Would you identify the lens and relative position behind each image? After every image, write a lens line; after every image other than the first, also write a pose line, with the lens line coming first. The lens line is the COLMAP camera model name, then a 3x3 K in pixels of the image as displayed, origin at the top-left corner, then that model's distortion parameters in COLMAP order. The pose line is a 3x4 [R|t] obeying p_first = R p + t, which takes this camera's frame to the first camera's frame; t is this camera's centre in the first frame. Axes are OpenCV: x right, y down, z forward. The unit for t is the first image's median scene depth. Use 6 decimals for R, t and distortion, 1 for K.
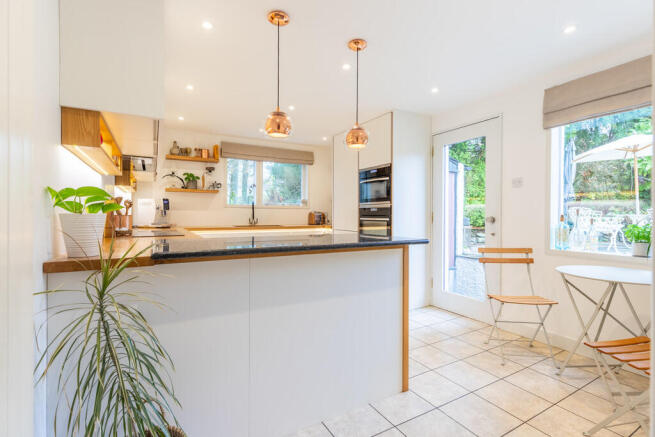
lens RADIAL K [[303.9, 0, 327.9], [0, 303.9, 215.4], [0, 0, 1]] dist [-0.000213, -0.000035]
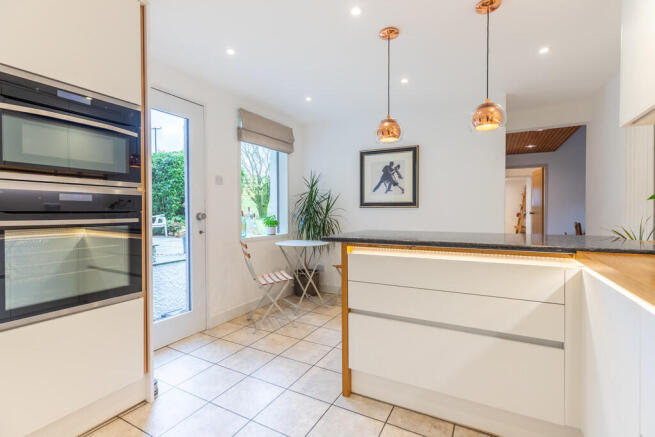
lens RADIAL K [[303.9, 0, 327.6], [0, 303.9, 217.4], [0, 0, 1]] dist [-0.000213, -0.000035]
pose [[-0.532700, -0.015440, 0.846163, -0.289078], [0.003857, 0.999779, 0.020671, -0.000010], [-0.846295, 0.014275, -0.532523, 0.776596]]
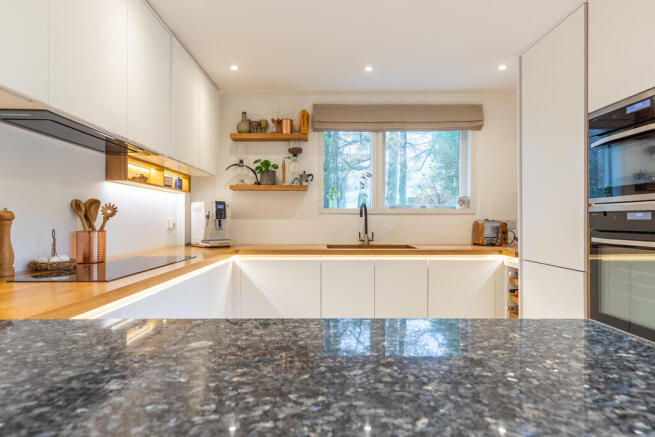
lens RADIAL K [[388.2, 0, 328.0], [0, 388.2, 218.2], [0, 0, 1]] dist [0.000374, -0.001427]
pose [[0.880568, -0.006872, -0.473870, 0.039454], [0.002209, 0.999944, -0.010396, -0.010431], [0.473914, 0.008107, 0.880534, 0.359182]]
